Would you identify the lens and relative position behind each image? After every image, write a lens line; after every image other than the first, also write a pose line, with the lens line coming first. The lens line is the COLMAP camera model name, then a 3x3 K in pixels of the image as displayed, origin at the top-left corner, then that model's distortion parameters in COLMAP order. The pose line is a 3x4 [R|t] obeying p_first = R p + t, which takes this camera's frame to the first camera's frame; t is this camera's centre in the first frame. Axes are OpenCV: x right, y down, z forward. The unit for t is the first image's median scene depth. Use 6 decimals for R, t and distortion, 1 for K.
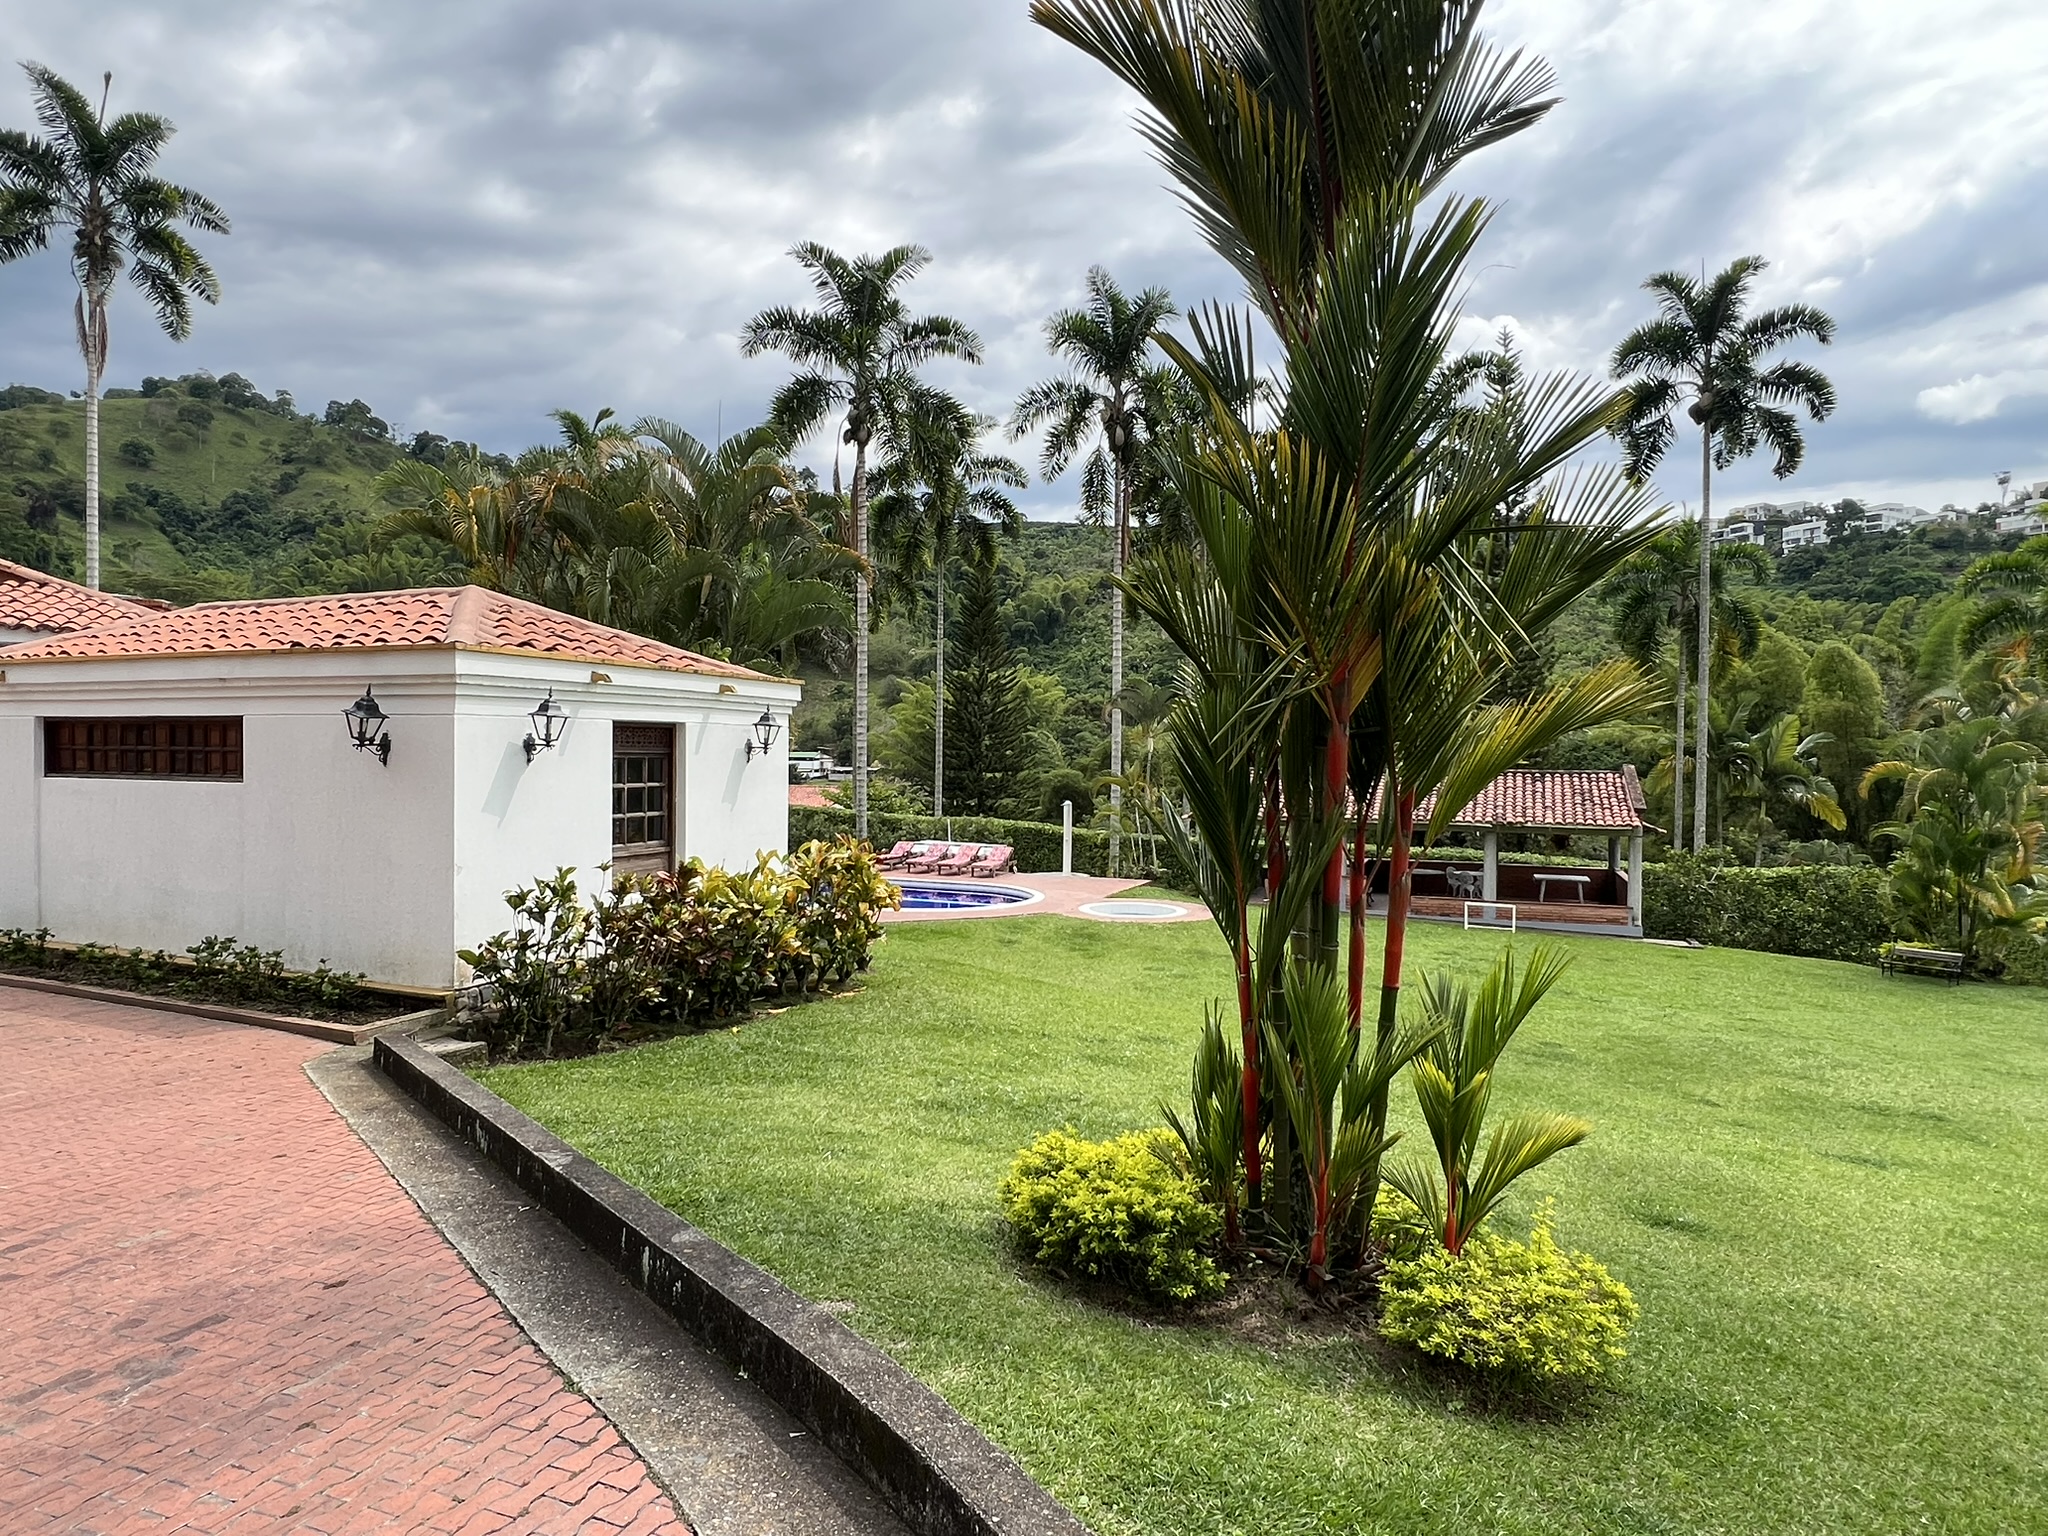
lens RADIAL K [[1170.2, 0, 1006.2], [0, 1170.2, 770.8], [0, 0, 1]] dist [0.006020, 0.001410]
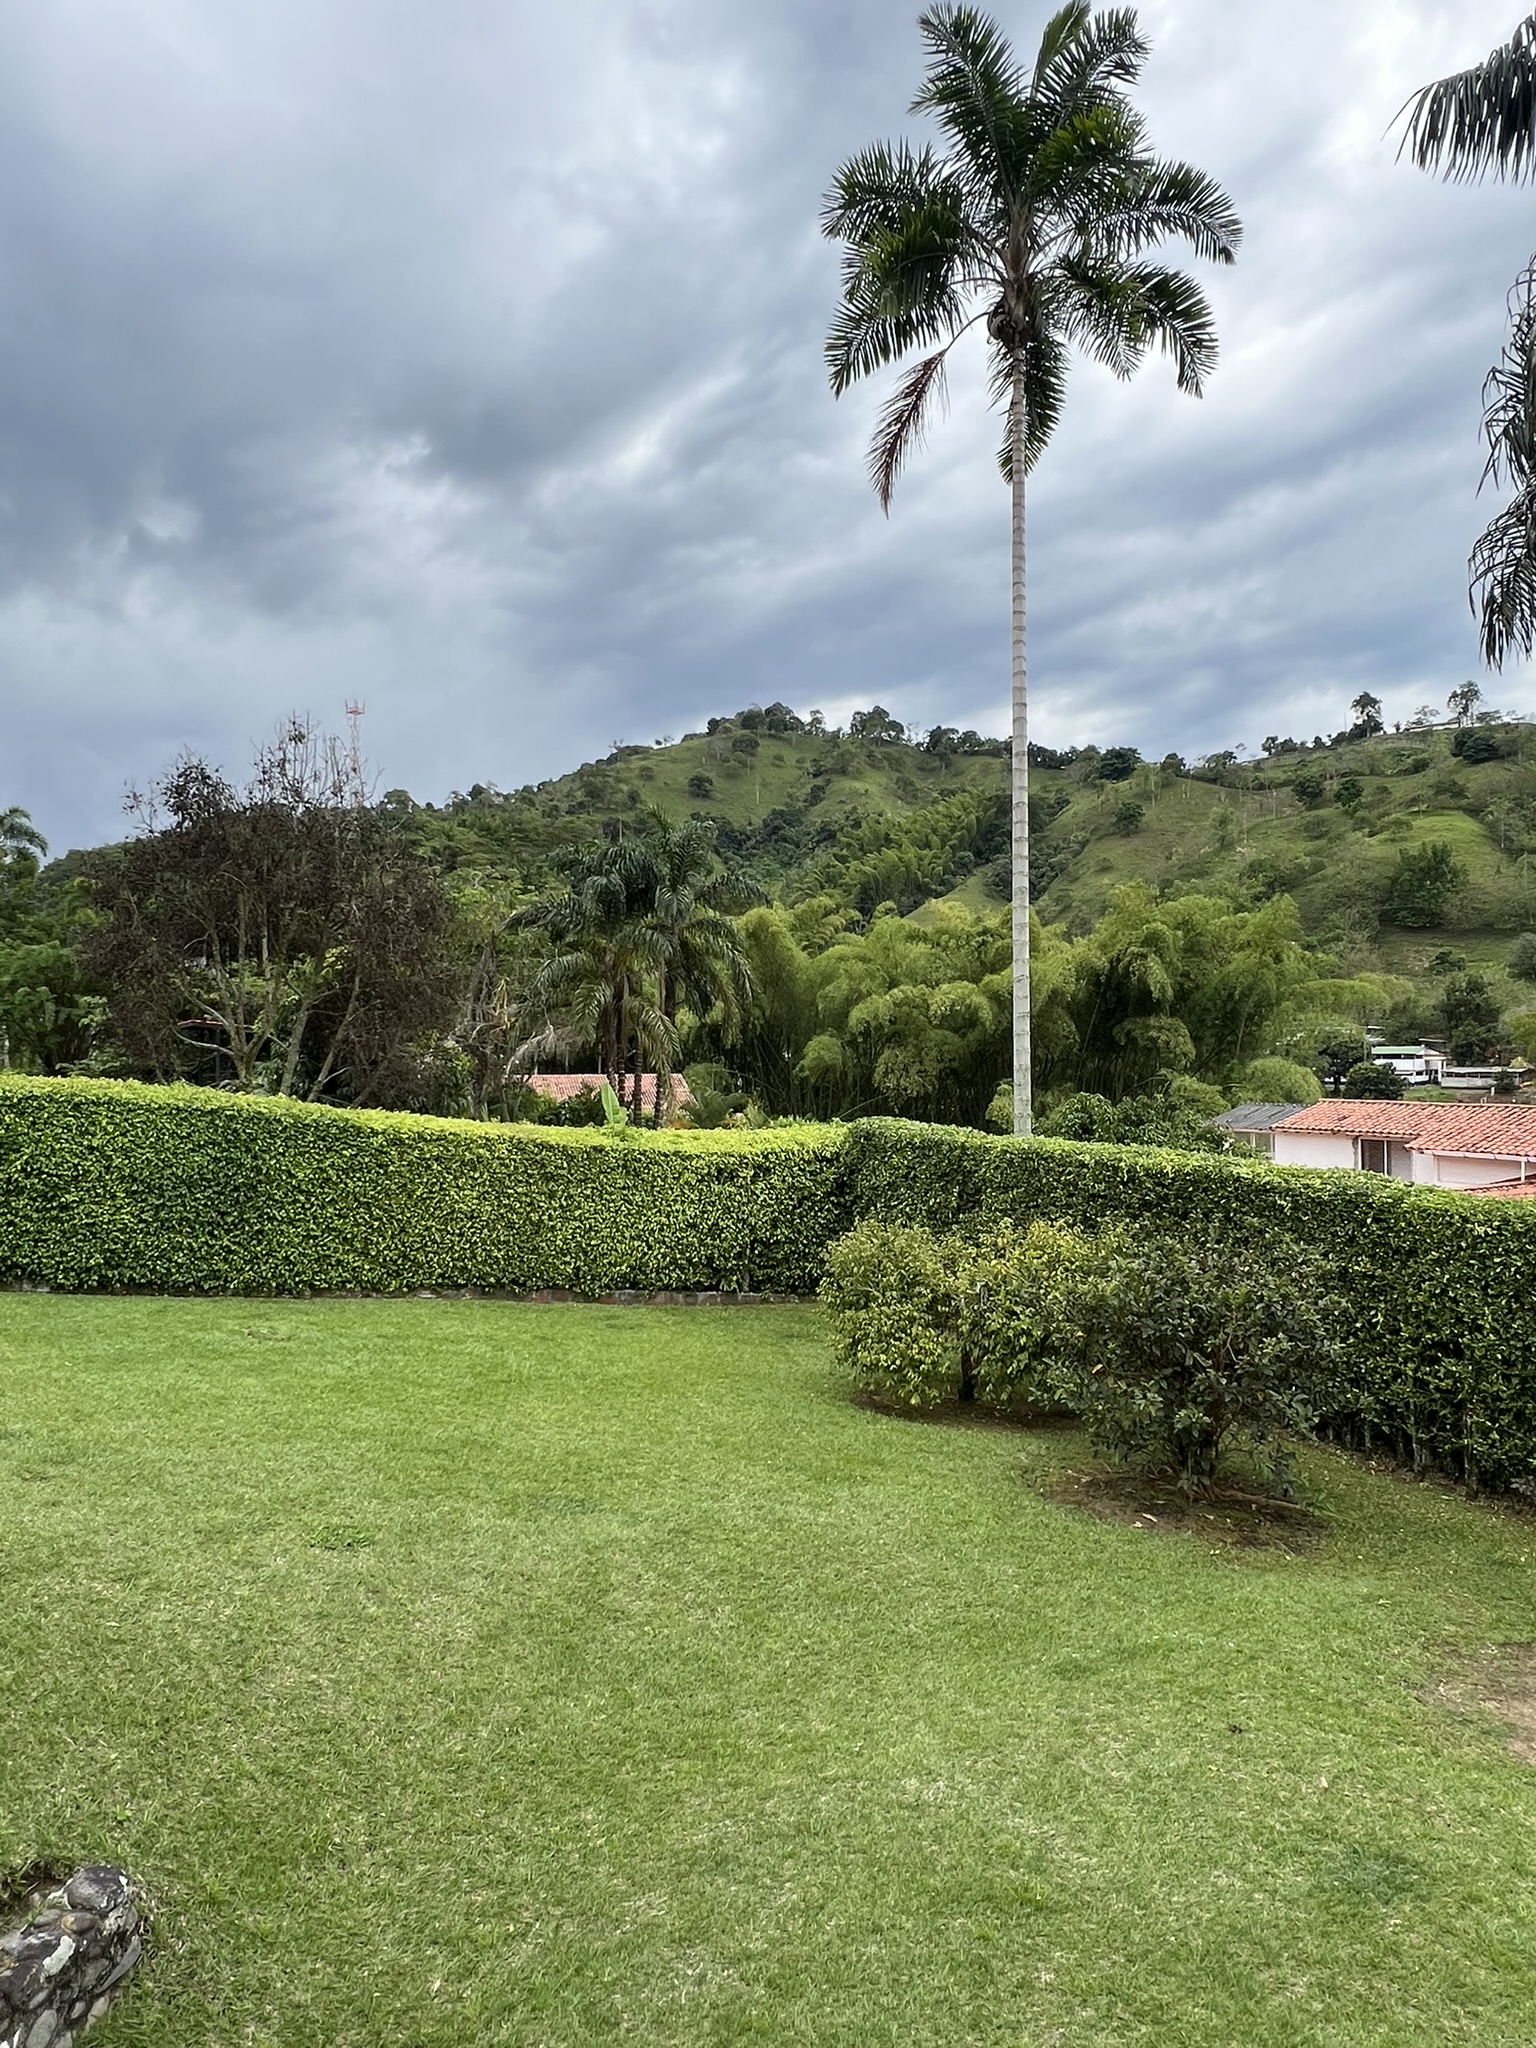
lens RADIAL K [[1215.4, 0, 765.3], [0, 1215.4, 1033.2], [0, 0, 1]] dist [0.004057, 0.001372]
pose [[0.814535, -0.023295, -0.579647, -0.034046], [0.005832, 0.999472, -0.031971, -0.001646], [0.580085, 0.022661, 0.814241, 0.107511]]
